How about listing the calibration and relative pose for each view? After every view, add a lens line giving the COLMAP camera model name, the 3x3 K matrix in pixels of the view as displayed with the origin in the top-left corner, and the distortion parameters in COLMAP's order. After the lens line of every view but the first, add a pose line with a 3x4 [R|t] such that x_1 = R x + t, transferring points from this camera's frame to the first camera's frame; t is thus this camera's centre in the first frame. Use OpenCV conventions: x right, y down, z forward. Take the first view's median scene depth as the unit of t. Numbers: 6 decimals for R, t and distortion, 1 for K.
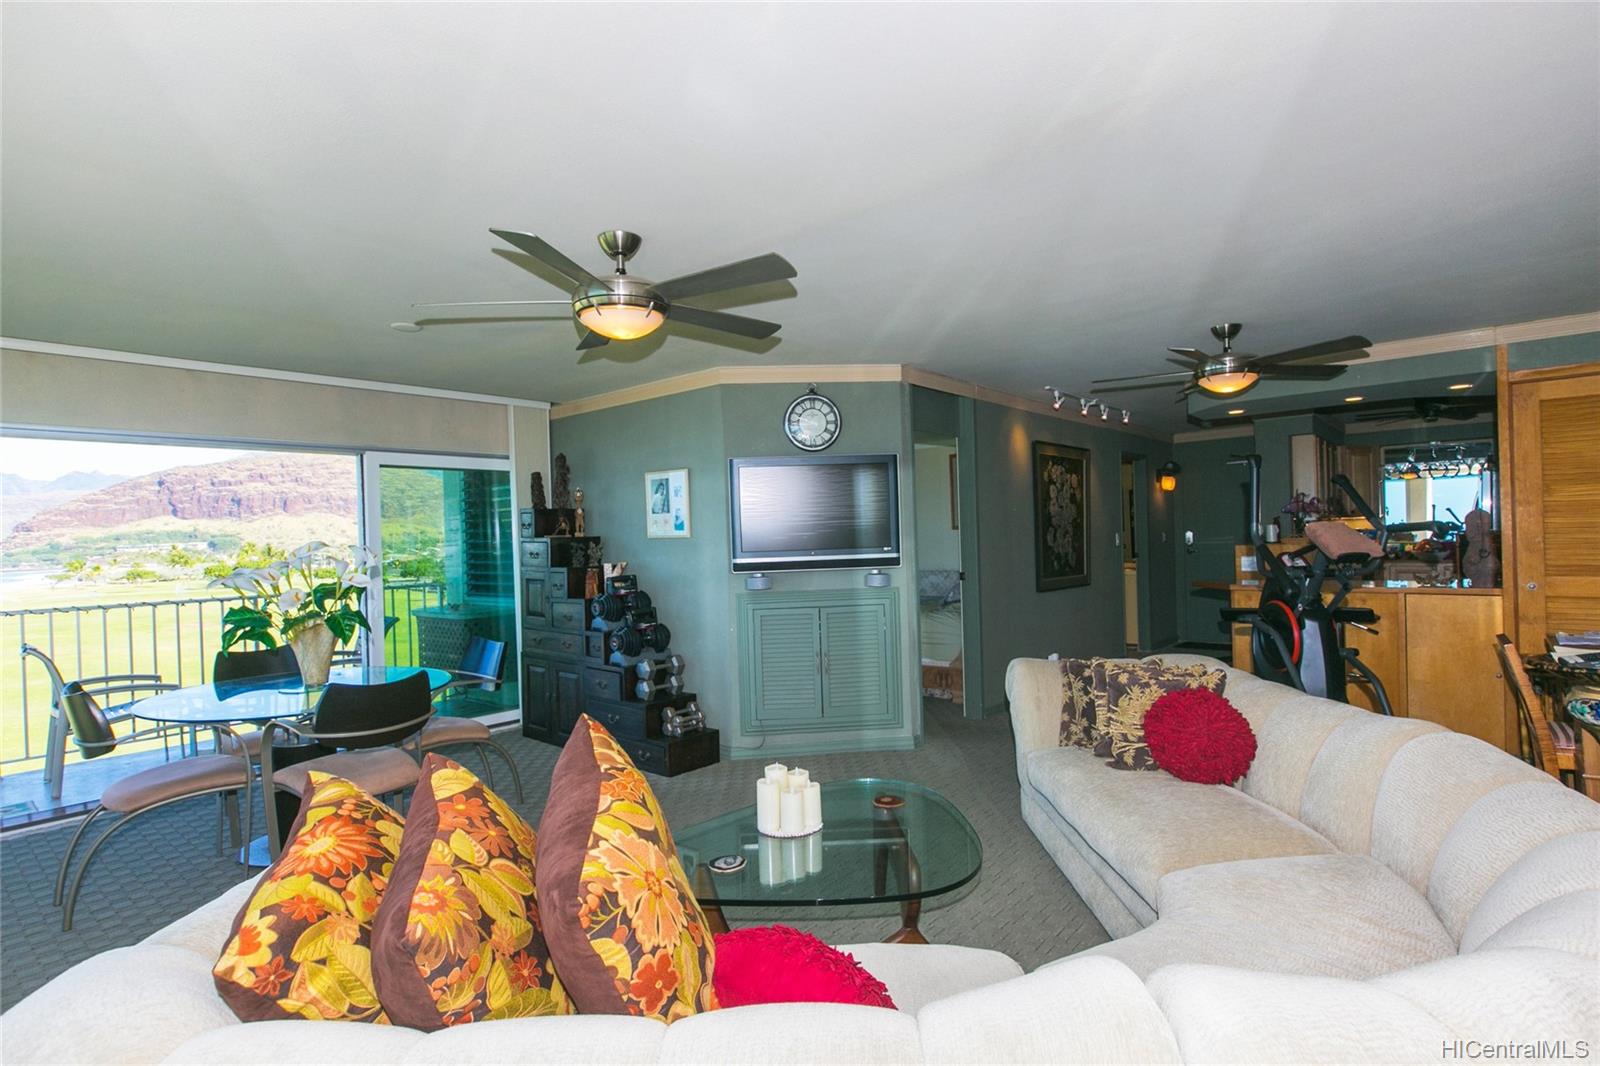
lens RADIAL K [[795.6, 0, 805.2], [0, 795.6, 541.7], [0, 0, 1]] dist [-0.001190, -0.000124]
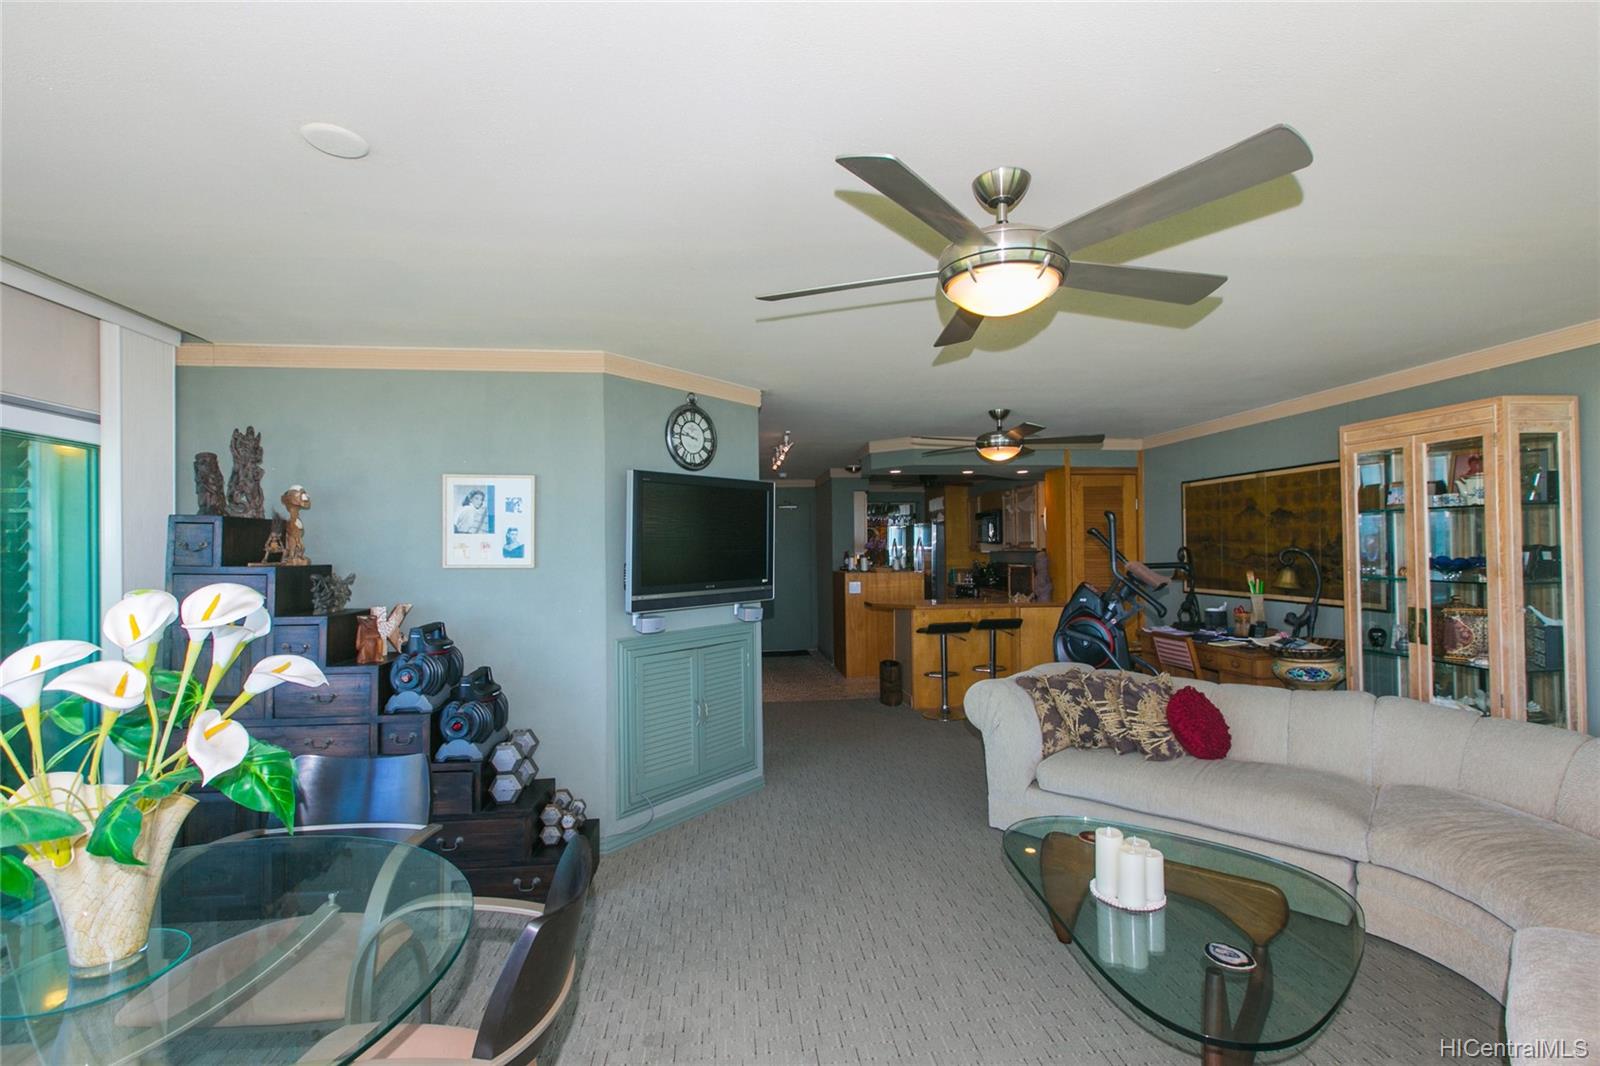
lens RADIAL K [[708.5, 0, 798.2], [0, 708.5, 544.1], [0, 0, 1]] dist [-0.000099, -0.000662]
pose [[0.686862, 0.027620, 0.726263, -0.437341], [-0.005844, 0.999455, -0.032483, -0.007288], [-0.726764, 0.018066, 0.686649, 0.351577]]
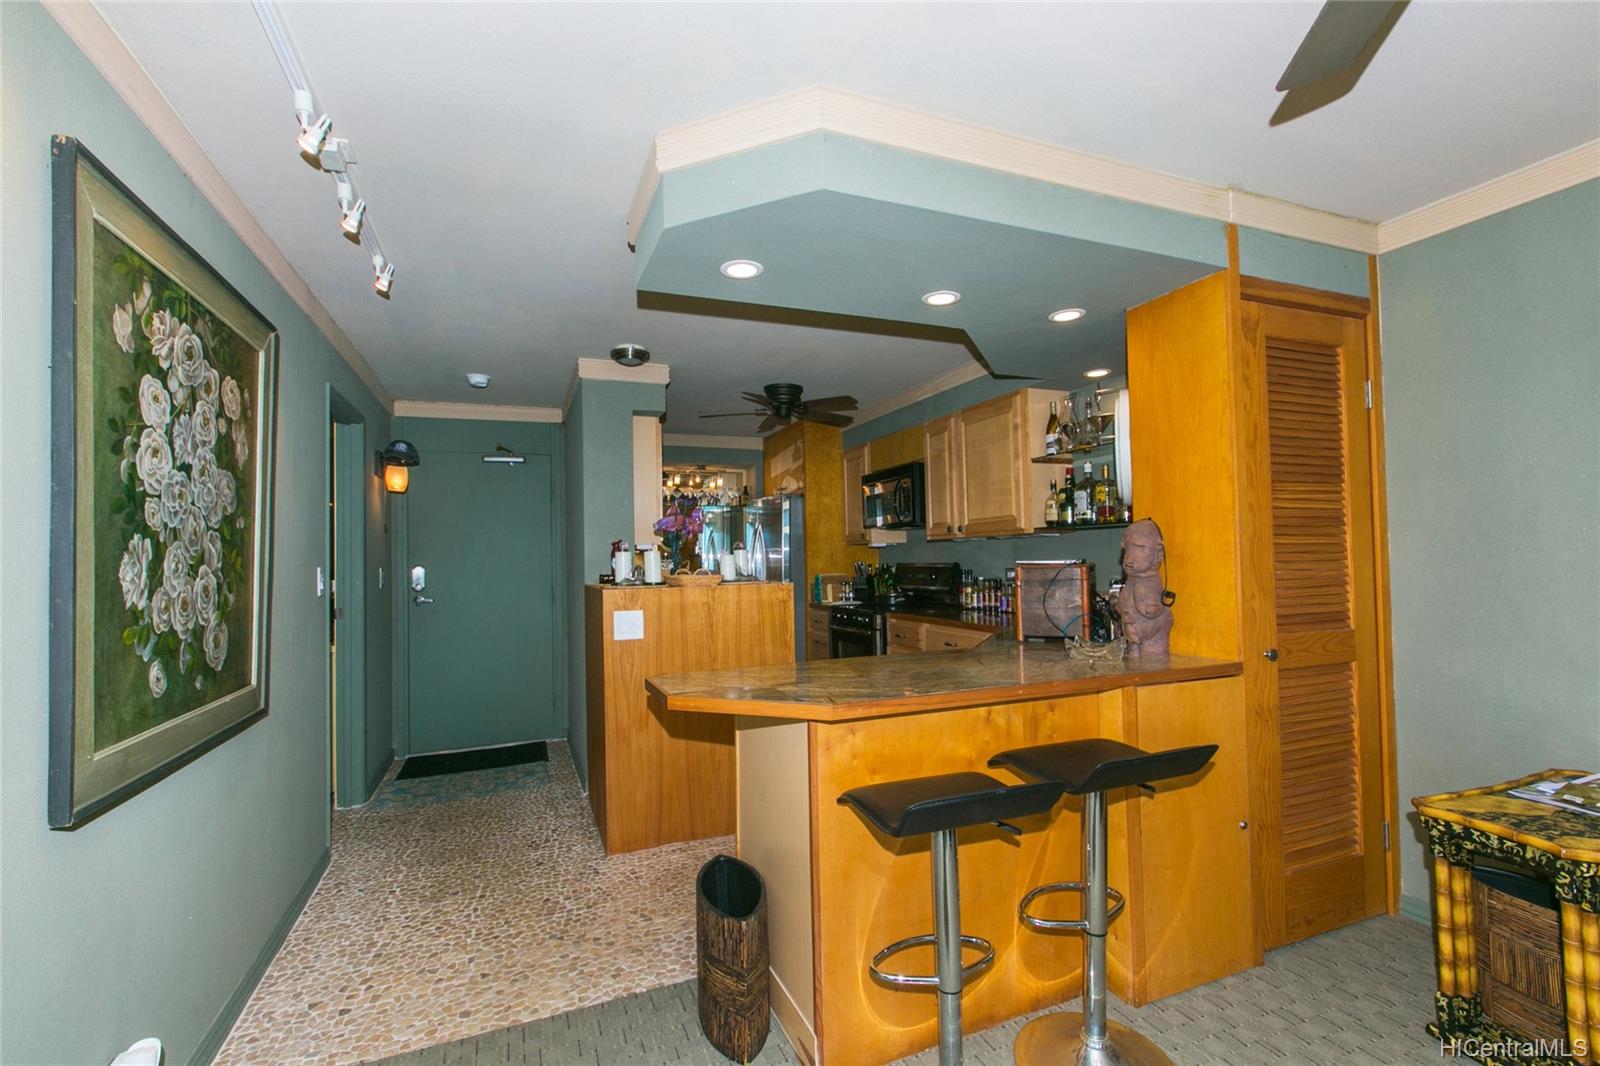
lens RADIAL K [[708.5, 0, 787.9], [0, 708.5, 534.1], [0, 0, 1]] dist [-0.000099, -0.000662]
pose [[0.479272, 0.050789, 0.876196, 0.259649], [0.009466, 0.997967, -0.063026, -0.002518], [-0.877616, 0.038500, 0.477817, 0.876524]]
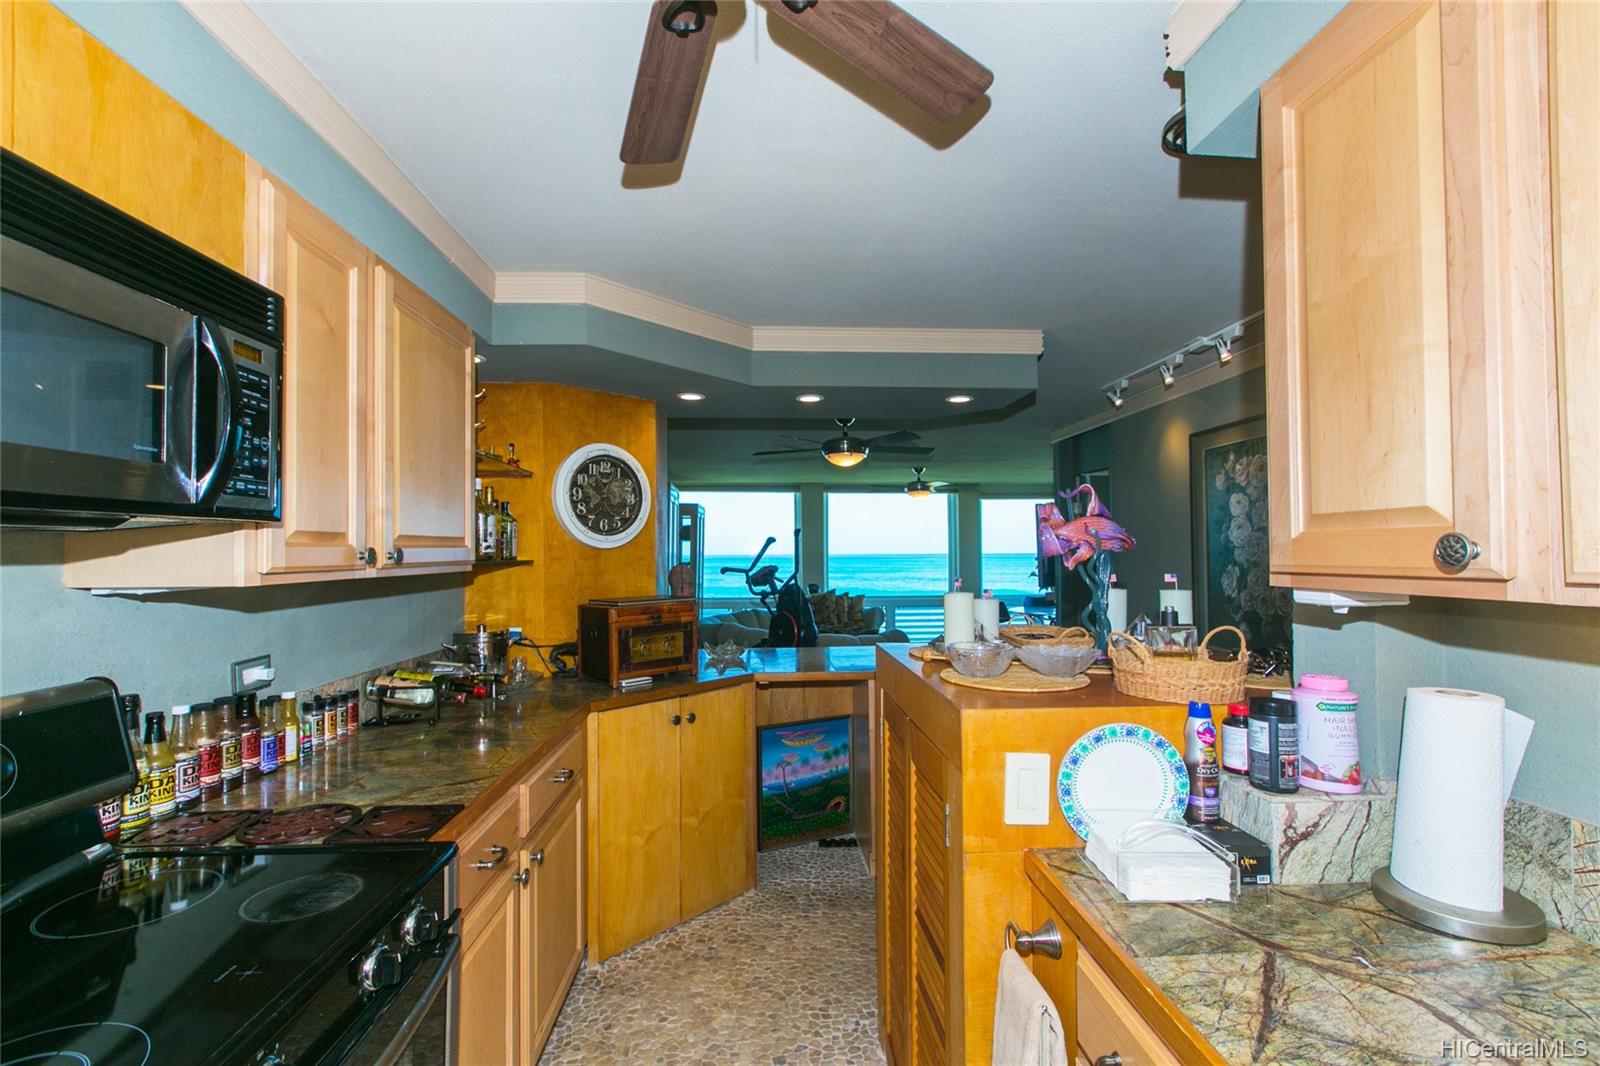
lens RADIAL K [[708.5, 0, 811.9], [0, 708.5, 534.2], [0, 0, 1]] dist [-0.000099, -0.000662]
pose [[-0.711567, 0.017201, -0.702408, 1.102551], [0.025598, 0.999671, -0.001451, -0.058919], [0.702152, -0.019013, -0.711773, 1.421026]]
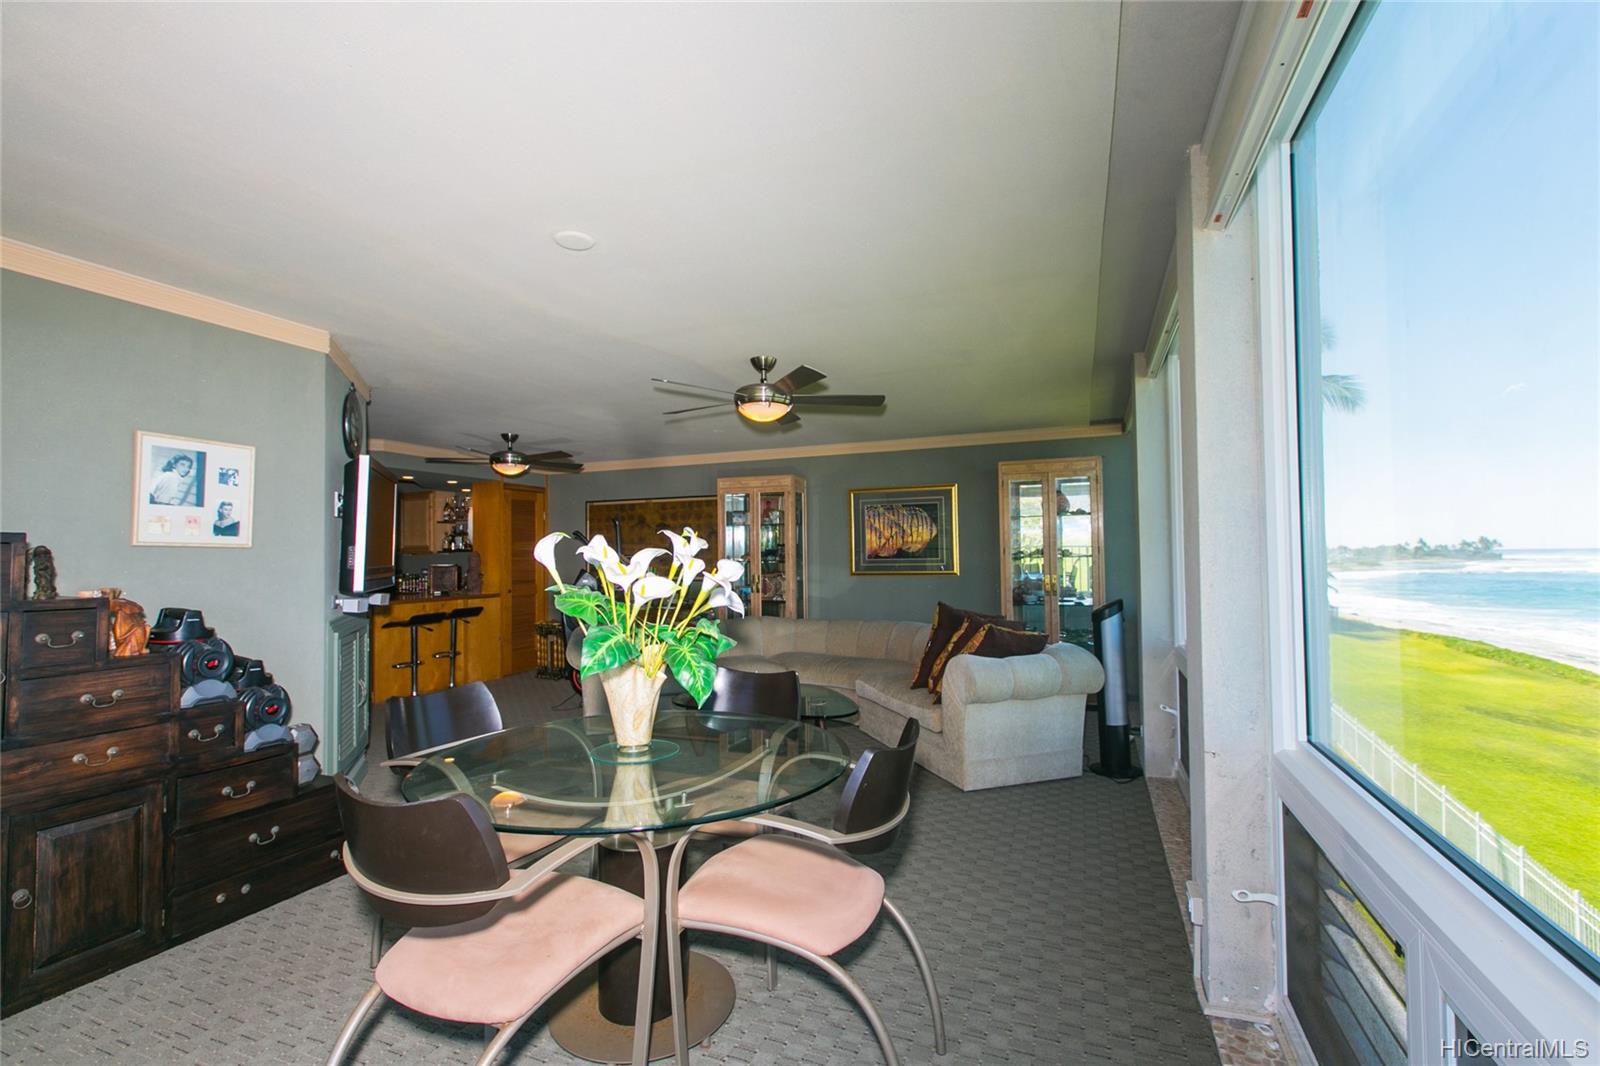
lens RADIAL K [[708.5, 0, 805.3], [0, 708.5, 534.4], [0, 0, 1]] dist [-0.000099, -0.000662]
pose [[-0.316887, 0.064904, 0.946240, -0.830983], [0.030960, 0.997832, -0.058074, 0.031862], [-0.947958, 0.010893, -0.318210, 0.711708]]
